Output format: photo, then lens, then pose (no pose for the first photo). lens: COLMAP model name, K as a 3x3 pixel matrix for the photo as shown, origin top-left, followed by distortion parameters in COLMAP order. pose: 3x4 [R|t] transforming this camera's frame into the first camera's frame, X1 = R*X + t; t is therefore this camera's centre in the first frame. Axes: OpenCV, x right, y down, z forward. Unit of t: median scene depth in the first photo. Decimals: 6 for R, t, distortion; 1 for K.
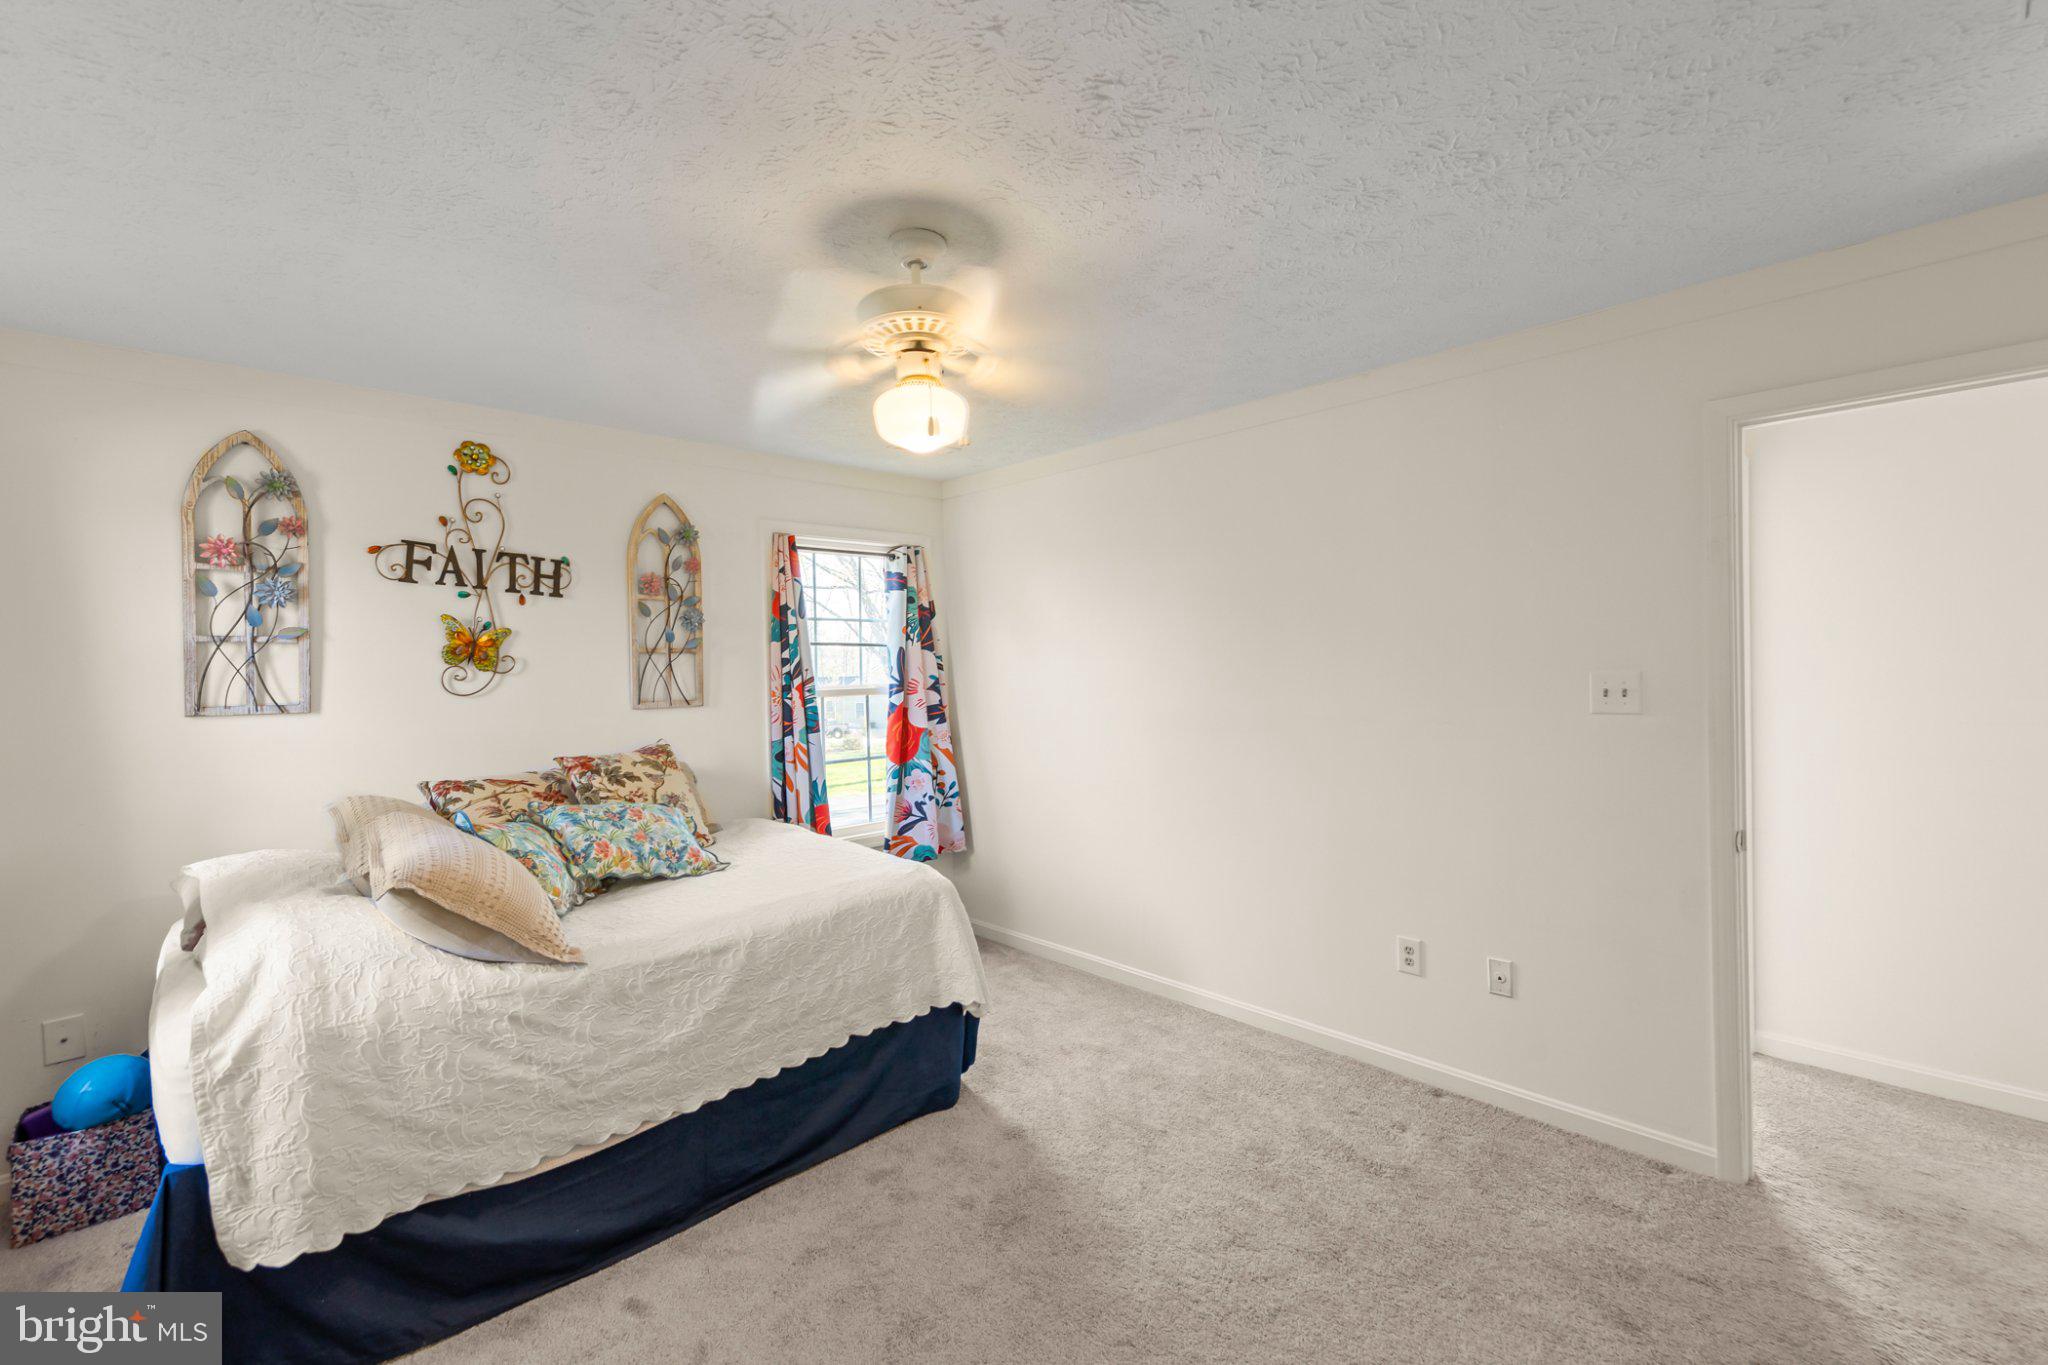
lens RADIAL K [[879.4, 0, 1013.6], [0, 879.4, 686.8], [0, 0, 1]] dist [0.008292, 0.000067]
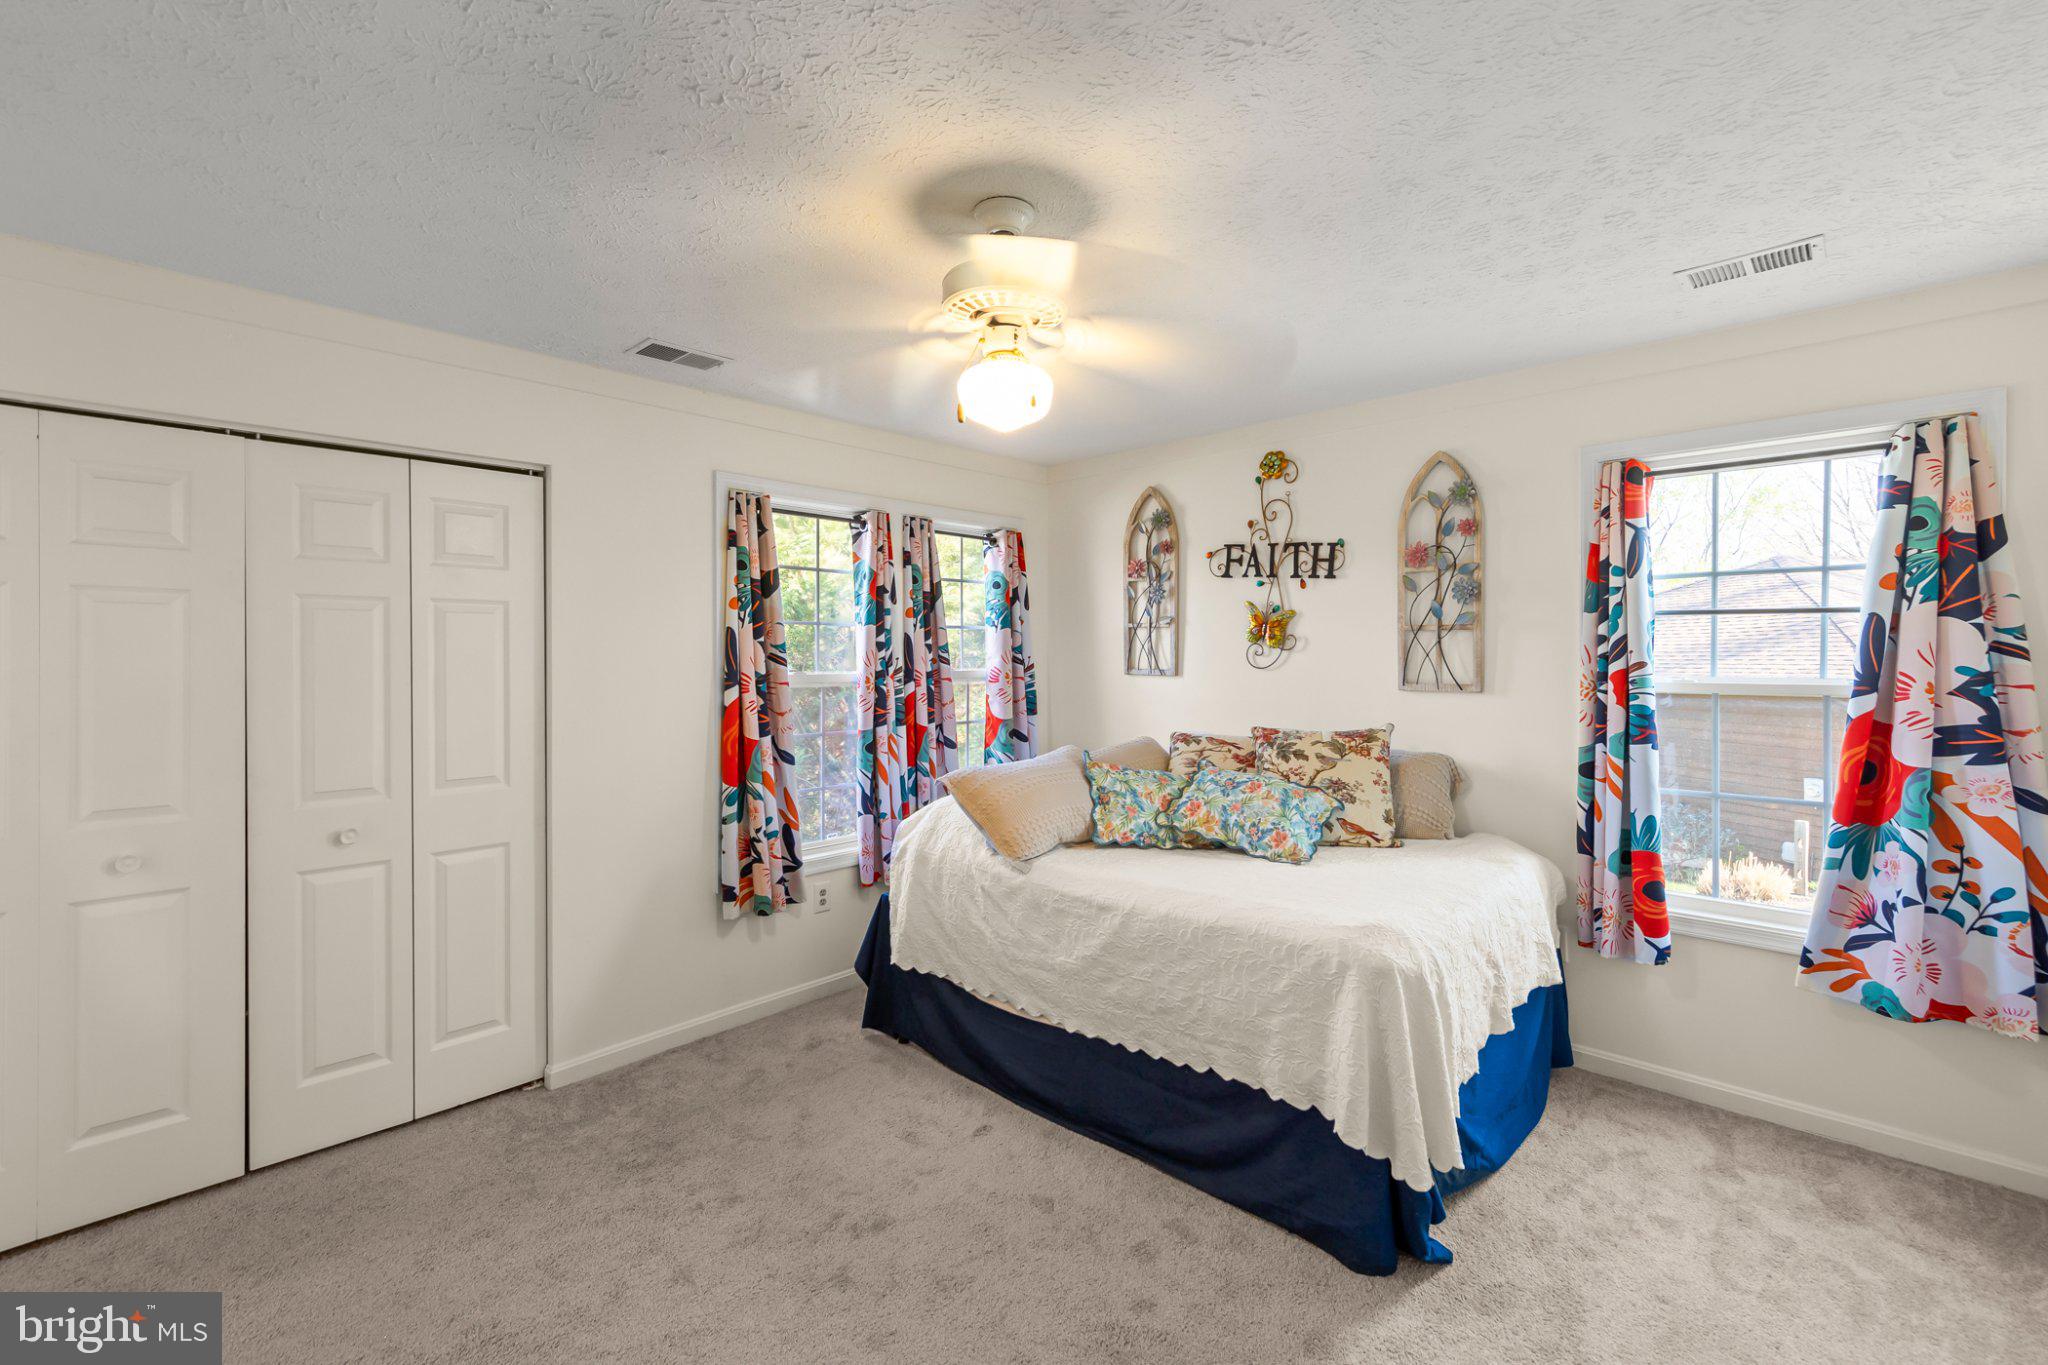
lens RADIAL K [[879.4, 0, 1013.9], [0, 879.4, 661.7], [0, 0, 1]] dist [0.008292, 0.000067]
pose [[0.051936, 0.031997, -0.998138, 0.481175], [-0.021638, 0.999288, 0.030908, -0.024939], [0.998416, 0.019993, 0.052591, 0.532071]]
